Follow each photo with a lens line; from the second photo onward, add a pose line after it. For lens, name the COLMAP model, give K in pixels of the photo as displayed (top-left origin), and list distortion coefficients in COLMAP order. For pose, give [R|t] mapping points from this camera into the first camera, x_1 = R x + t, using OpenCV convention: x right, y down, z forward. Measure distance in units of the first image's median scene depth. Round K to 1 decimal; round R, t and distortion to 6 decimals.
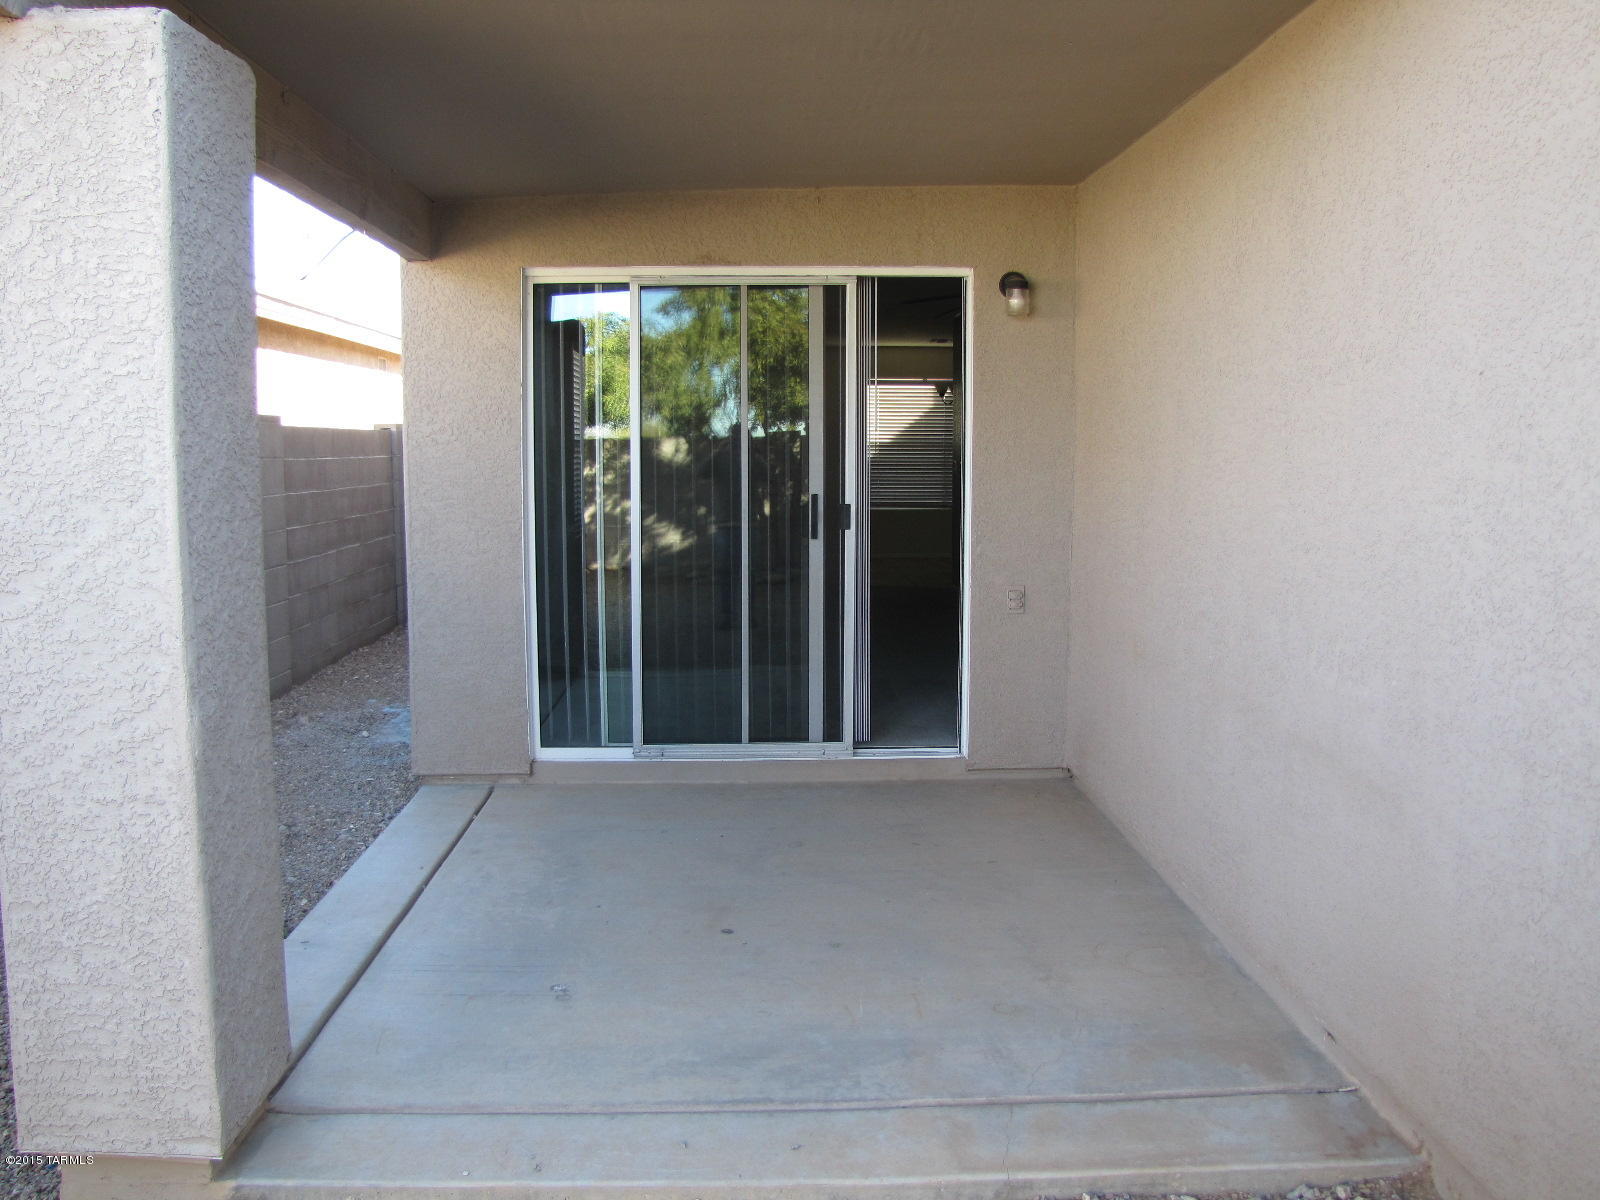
lens RADIAL K [[1355.9, 0, 794.1], [0, 1355.9, 593.8], [0, 0, 1]] dist [-0.126974, 0.061873]
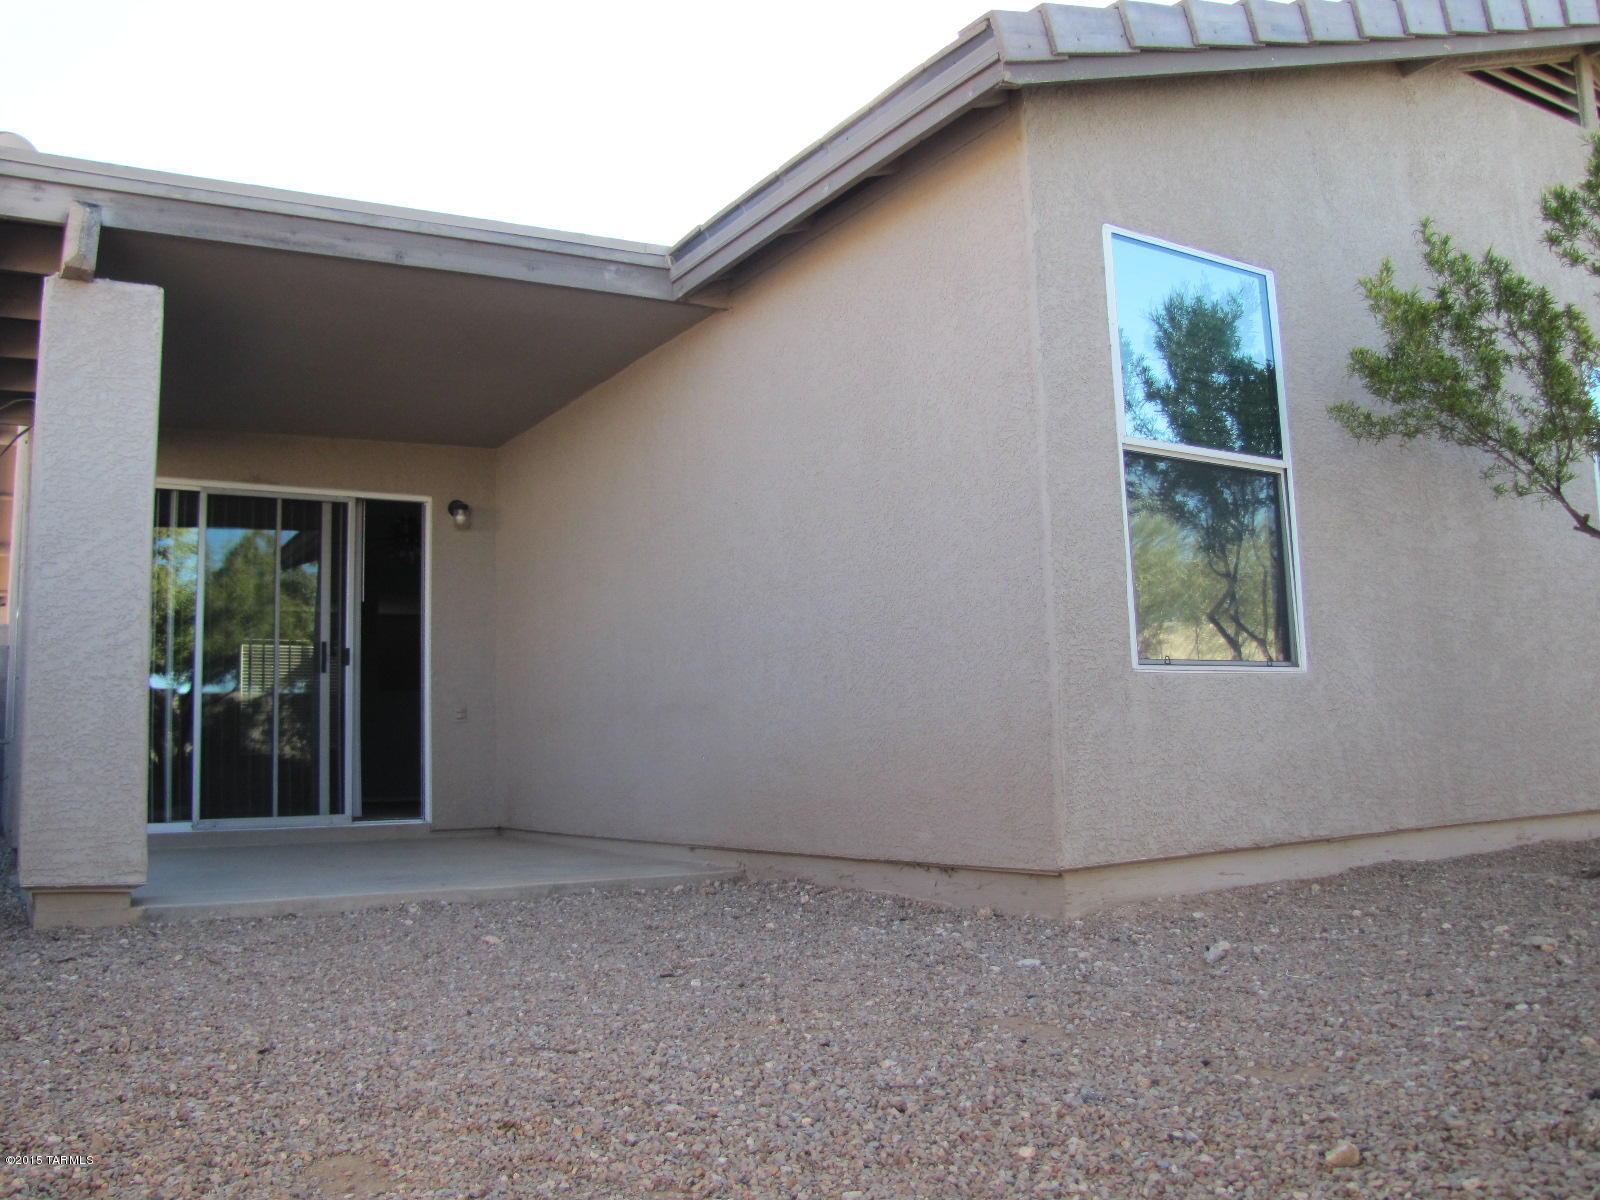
lens RADIAL K [[1355.9, 0, 795.3], [0, 1355.9, 600.8], [0, 0, 1]] dist [-0.126974, 0.061873]
pose [[0.867882, 0.032098, 0.495733, -0.584897], [0.084955, 0.973620, -0.211772, 0.524098], [-0.489453, 0.225908, 0.842260, -1.062725]]
